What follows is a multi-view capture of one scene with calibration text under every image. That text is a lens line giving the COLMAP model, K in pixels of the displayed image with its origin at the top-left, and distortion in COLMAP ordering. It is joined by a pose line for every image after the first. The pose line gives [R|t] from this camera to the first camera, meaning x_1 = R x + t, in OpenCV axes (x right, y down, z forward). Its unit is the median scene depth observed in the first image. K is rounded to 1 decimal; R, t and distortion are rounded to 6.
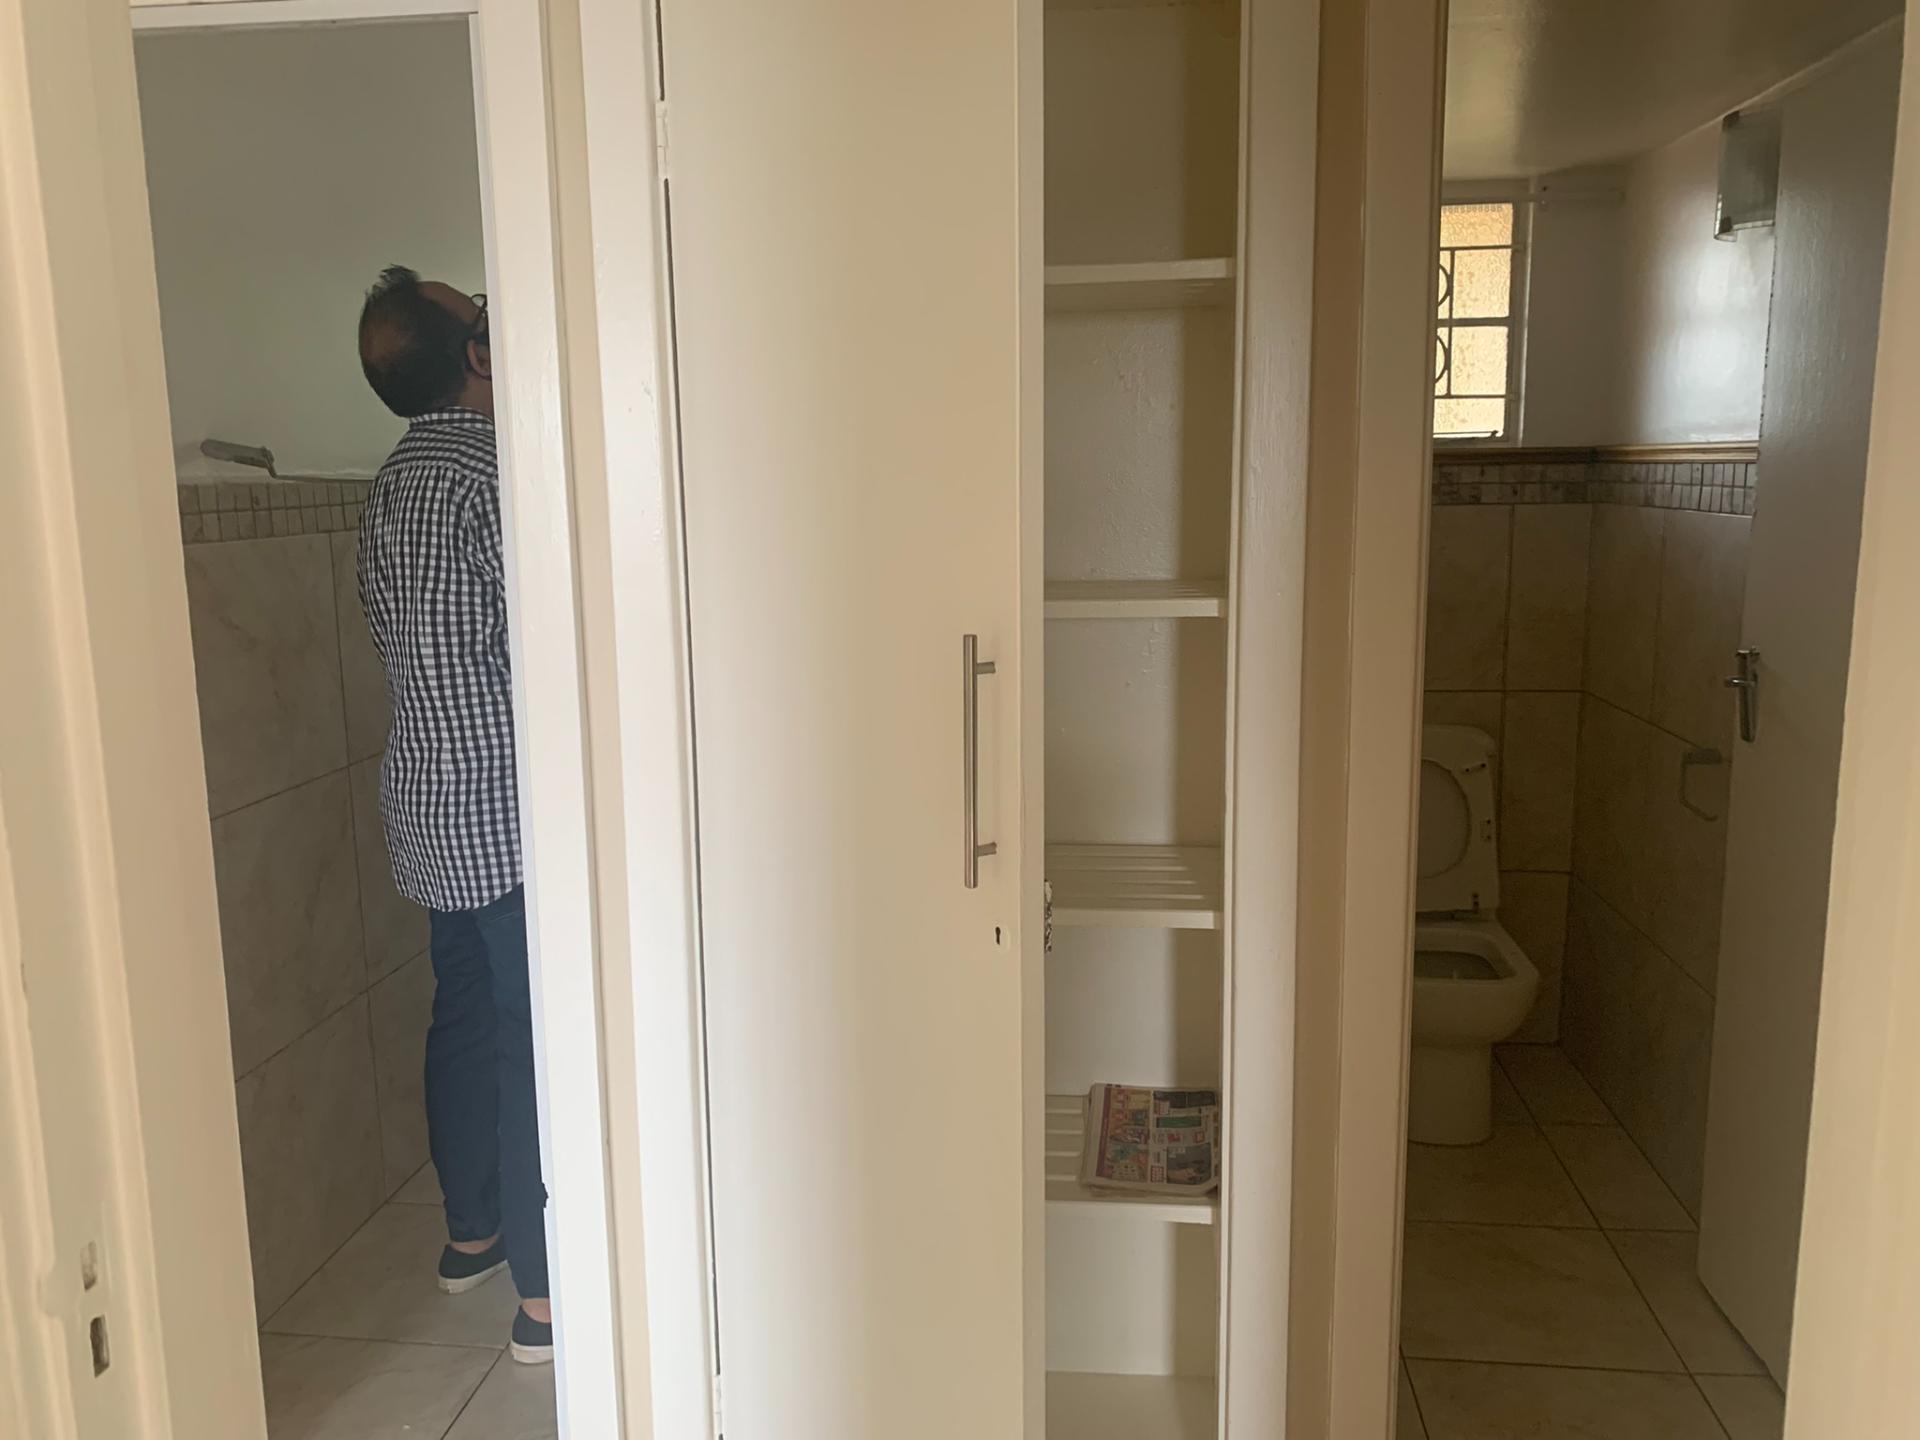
lens RADIAL K [[1475.6, 0, 976.7], [0, 1475.6, 711.6], [0, 0, 1]] dist [0.018046, -0.009894]
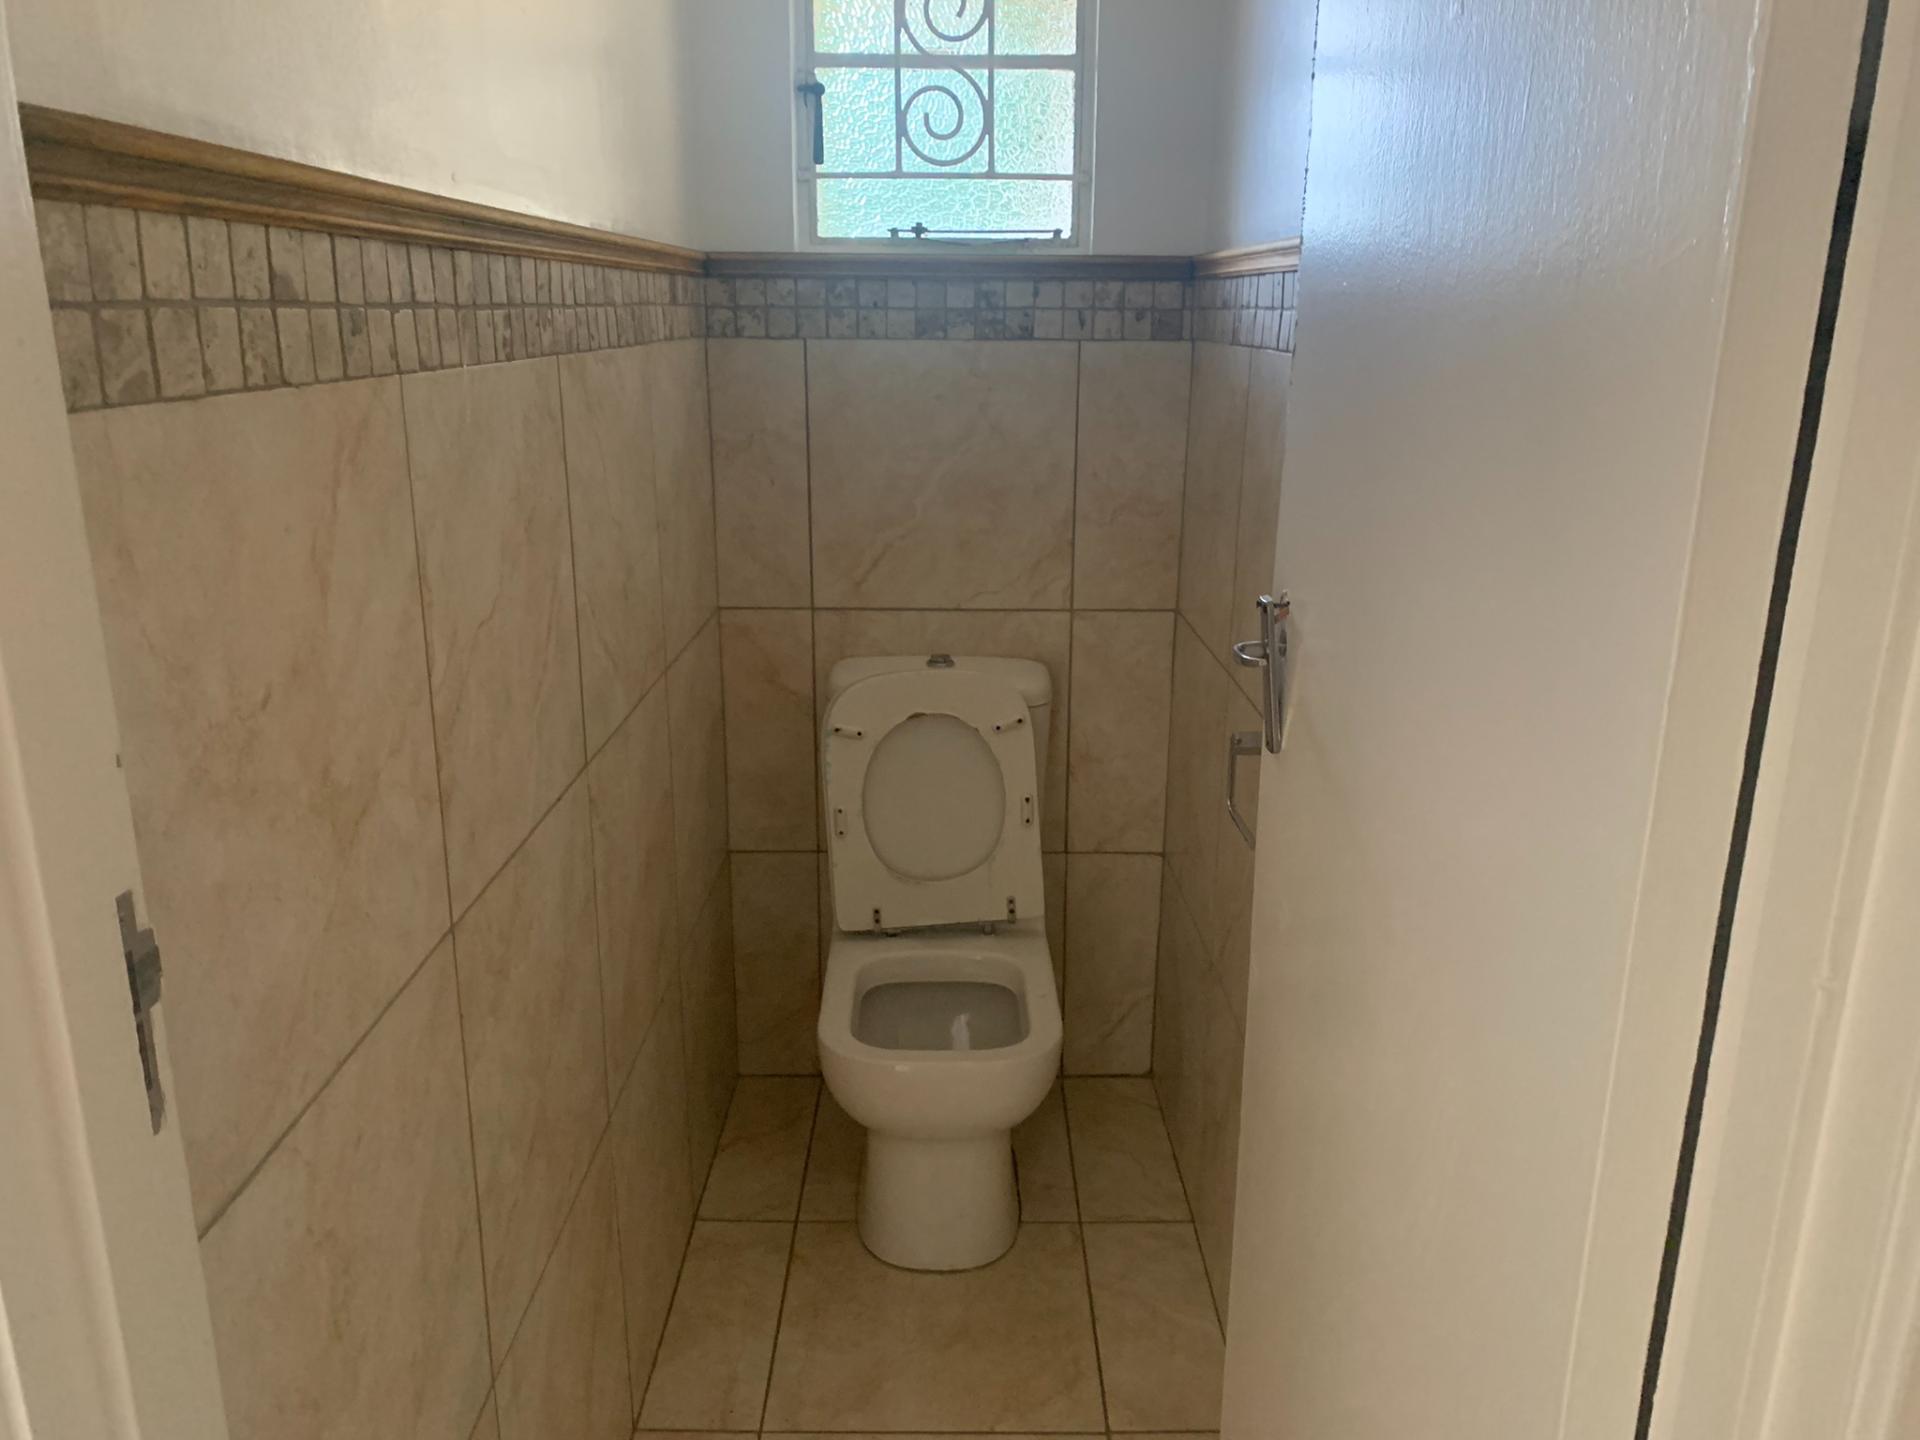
lens RADIAL K [[1475.6, 0, 941.3], [0, 1475.6, 725.3], [0, 0, 1]] dist [0.018046, -0.009894]
pose [[0.995662, -0.004818, 0.092922, 0.234691], [-0.005477, 0.993892, 0.110220, -0.037274], [-0.092885, -0.110251, 0.989554, 0.305322]]
